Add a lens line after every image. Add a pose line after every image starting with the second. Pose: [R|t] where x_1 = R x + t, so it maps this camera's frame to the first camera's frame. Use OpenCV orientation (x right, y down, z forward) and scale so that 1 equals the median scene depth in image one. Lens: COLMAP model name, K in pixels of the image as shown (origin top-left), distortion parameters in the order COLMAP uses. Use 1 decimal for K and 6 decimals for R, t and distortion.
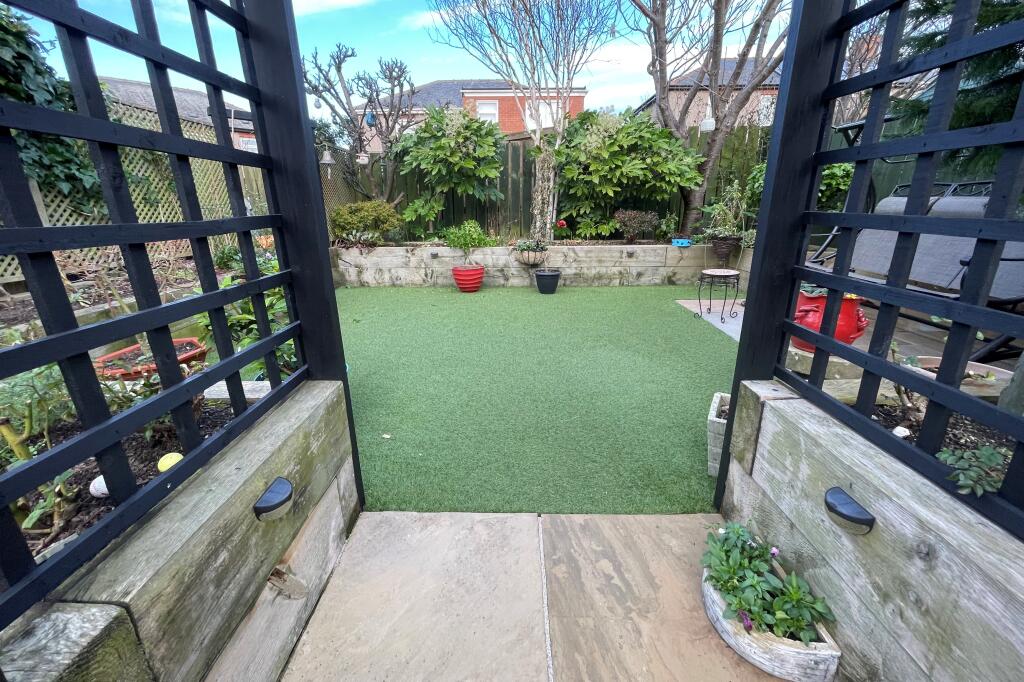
lens RADIAL K [[414.3, 0, 513.6], [0, 414.3, 322.7], [0, 0, 1]] dist [-0.002645, -0.000222]
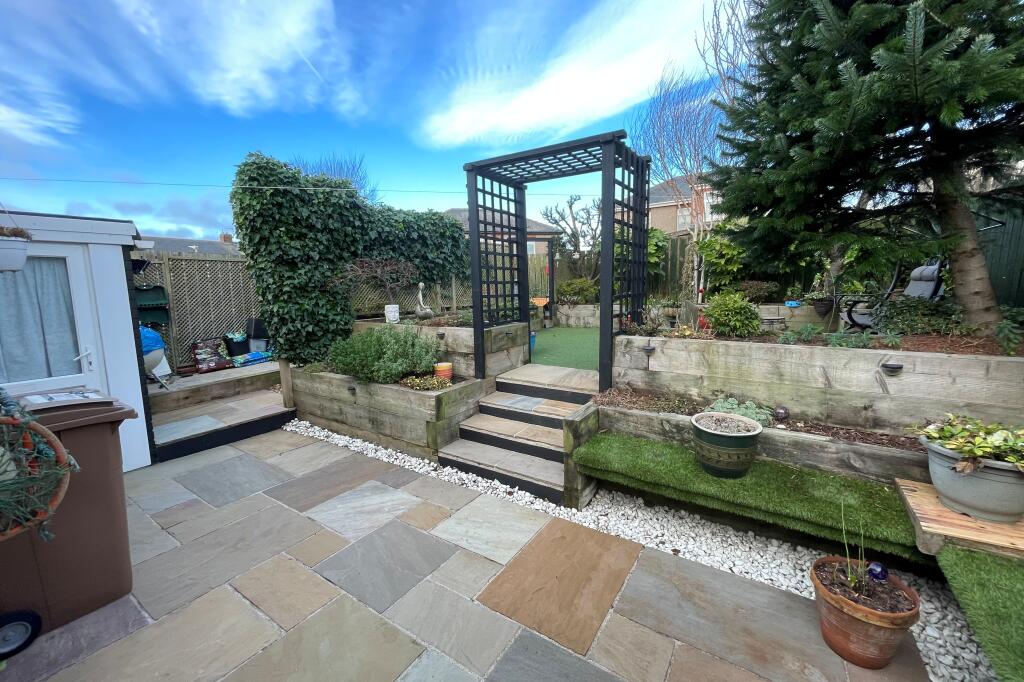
lens RADIAL K [[414.3, 0, 512.5], [0, 414.3, 338.8], [0, 0, 1]] dist [-0.002645, -0.000222]
pose [[0.838586, 0.054973, -0.541988, 0.375214], [-0.133219, 0.985383, -0.106177, 0.173268], [0.528229, 0.161242, 0.833652, -0.544679]]
